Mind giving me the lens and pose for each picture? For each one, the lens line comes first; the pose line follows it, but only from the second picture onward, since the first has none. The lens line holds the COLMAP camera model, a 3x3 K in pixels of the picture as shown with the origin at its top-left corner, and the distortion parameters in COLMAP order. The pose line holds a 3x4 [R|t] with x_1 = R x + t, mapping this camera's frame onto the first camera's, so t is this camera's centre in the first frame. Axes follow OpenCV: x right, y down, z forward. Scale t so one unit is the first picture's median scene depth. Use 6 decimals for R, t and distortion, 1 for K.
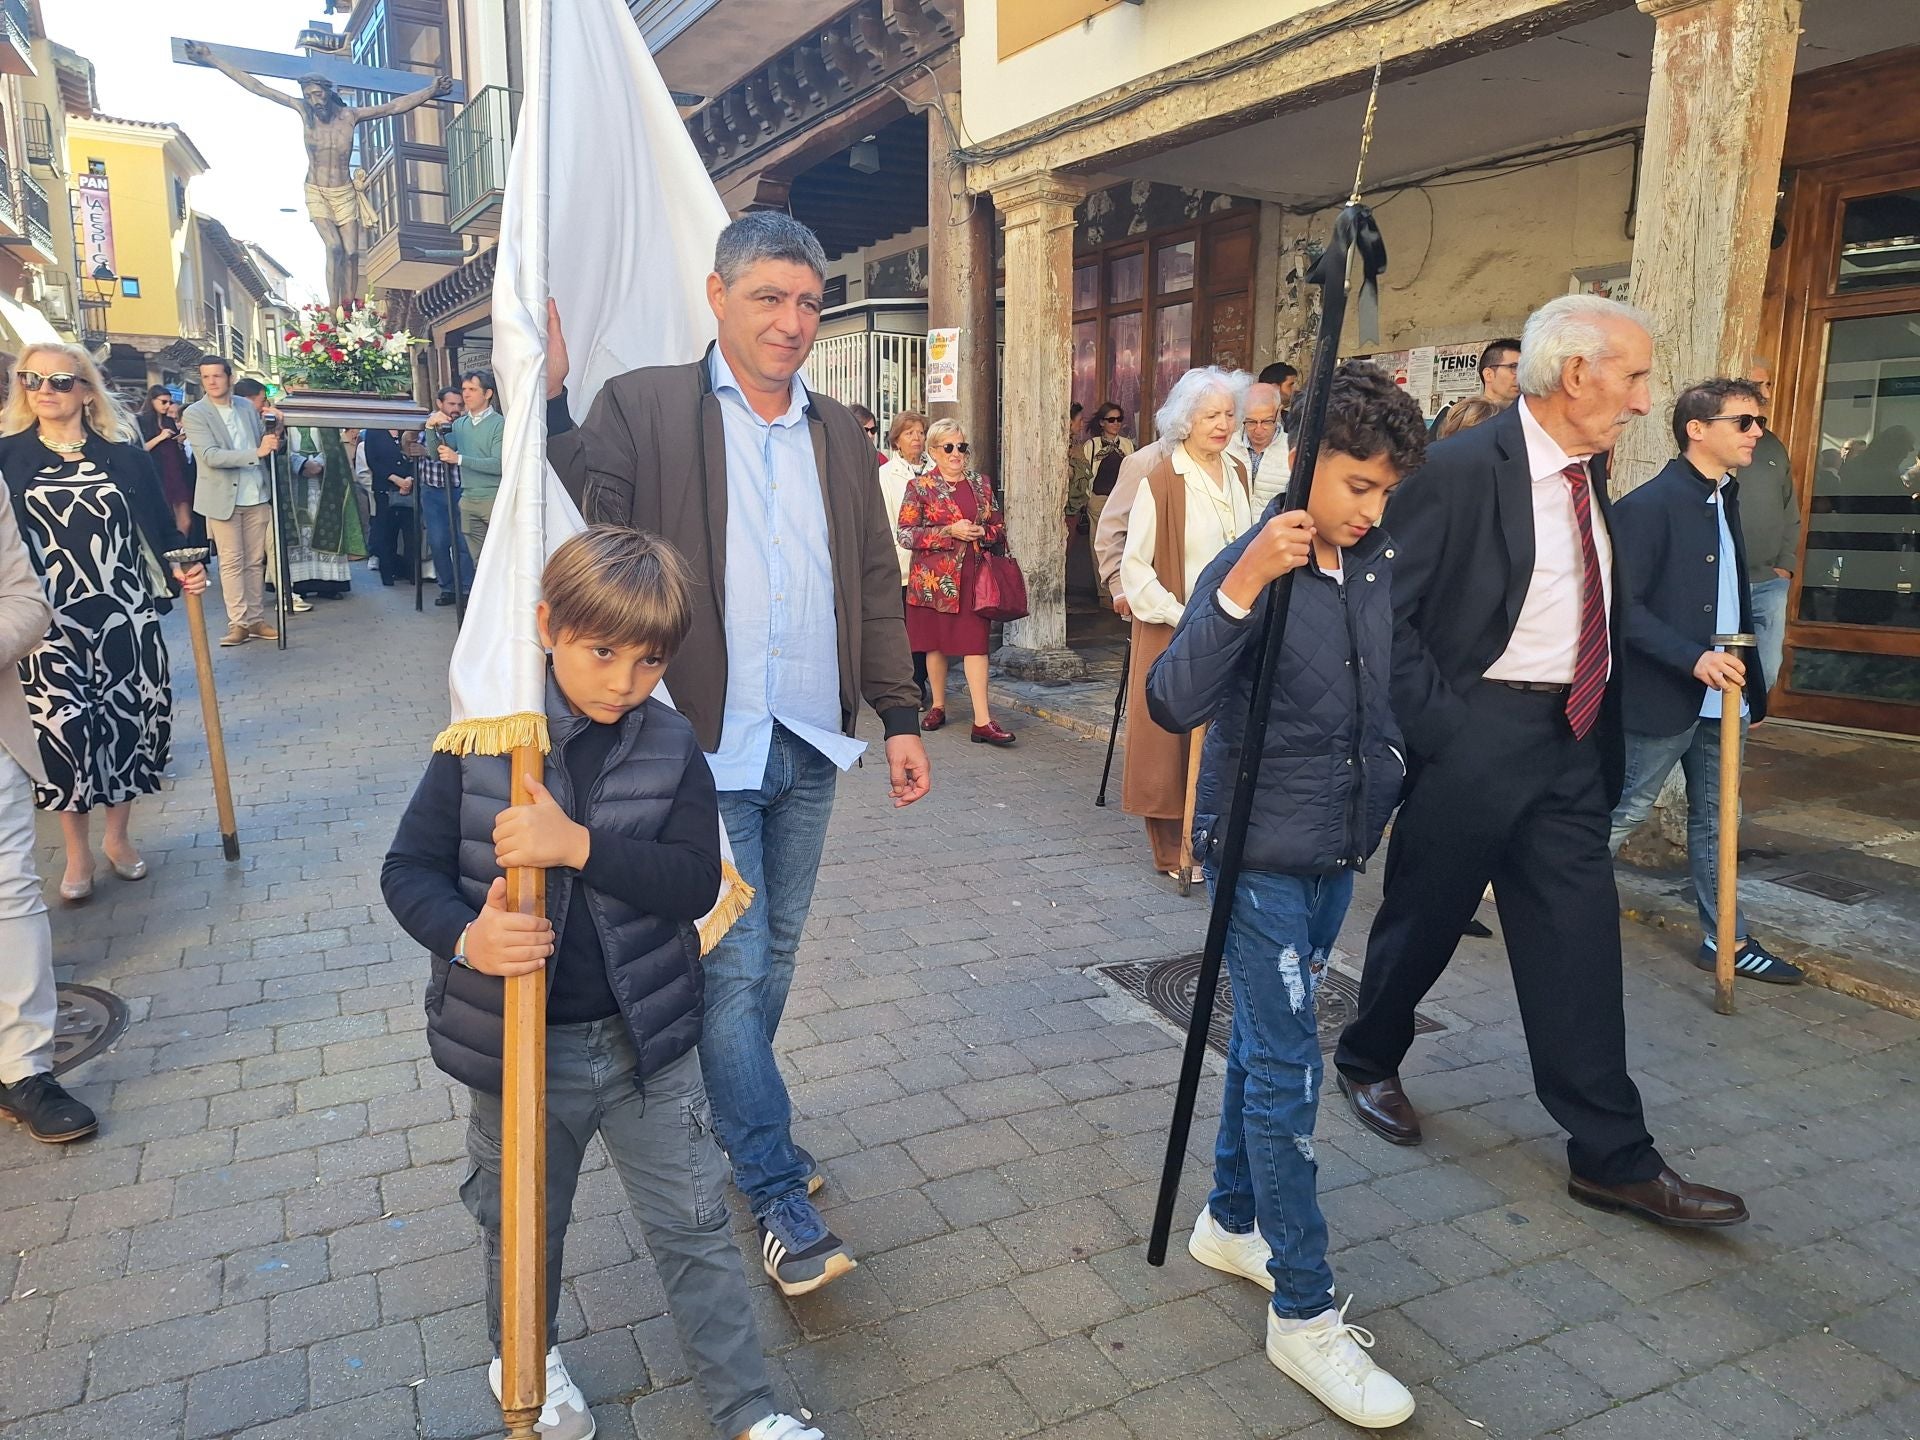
lens RADIAL K [[1278.7, 0, 927.5], [0, 1278.7, 696.7], [0, 0, 1]] dist [0.076110, -0.055526]
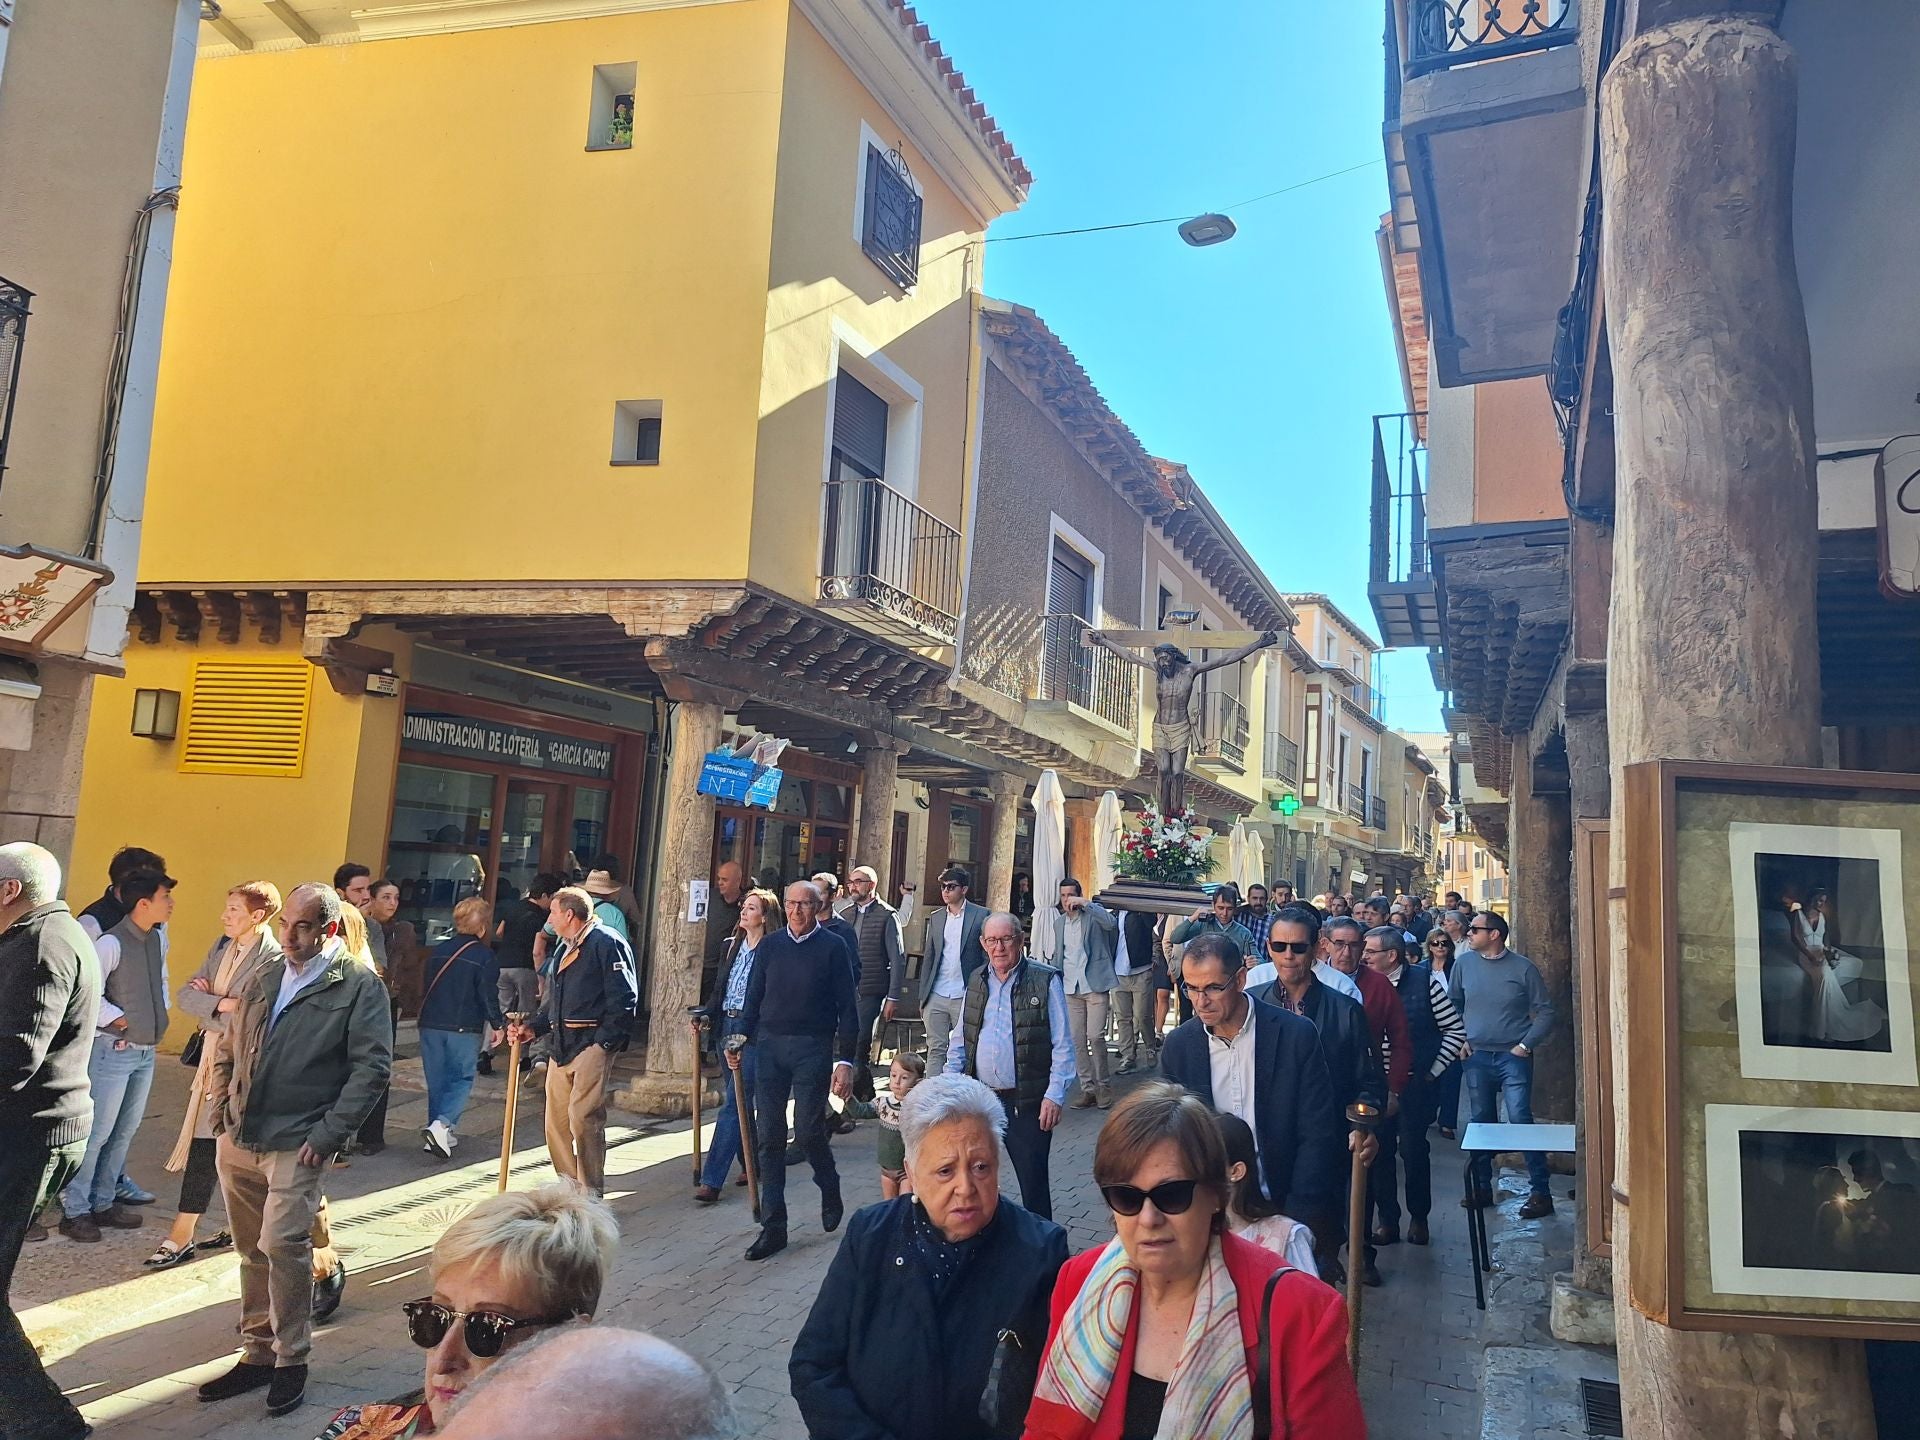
lens RADIAL K [[1314.2, 0, 967.7], [0, 1314.2, 734.7], [0, 0, 1]] dist [0.144010, -0.200822]
pose [[0.712546, -0.046355, -0.700093, -1.370647], [-0.162302, 0.959862, -0.228744, -0.753463], [0.682596, 0.276617, 0.676422, 3.458867]]
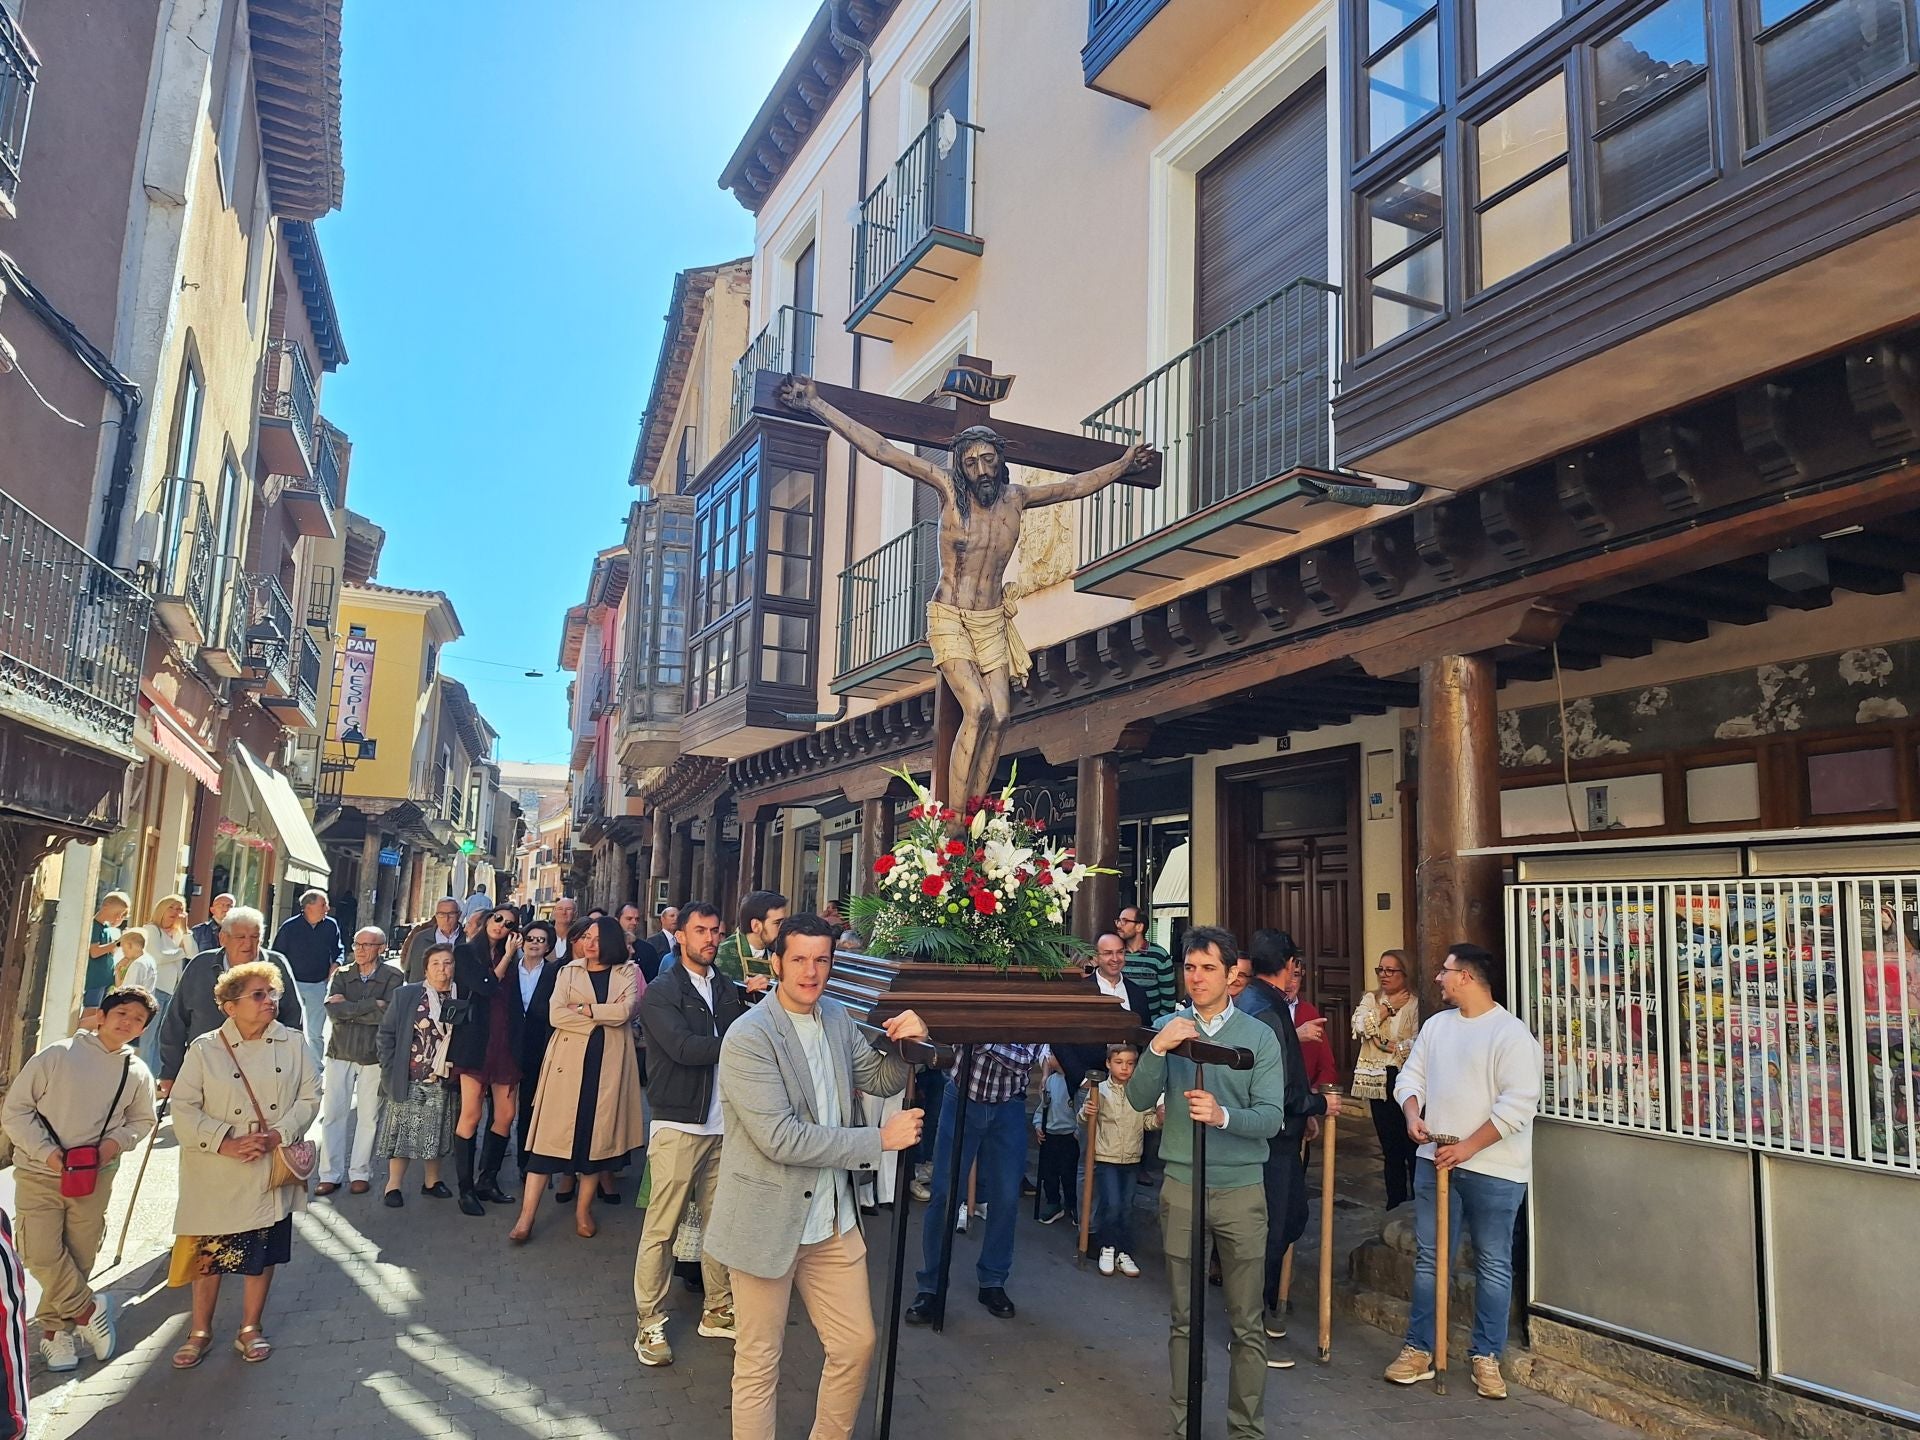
lens RADIAL K [[1295.4, 0, 960.0], [0, 1295.4, 720.0], [0, 0, 1]] dist [0.105779, -0.102704]
pose [[0.996828, 0.007784, -0.079210, -0.408964], [-0.032782, 0.947024, -0.319485, -0.160085], [0.072527, 0.321068, 0.944275, 0.469370]]
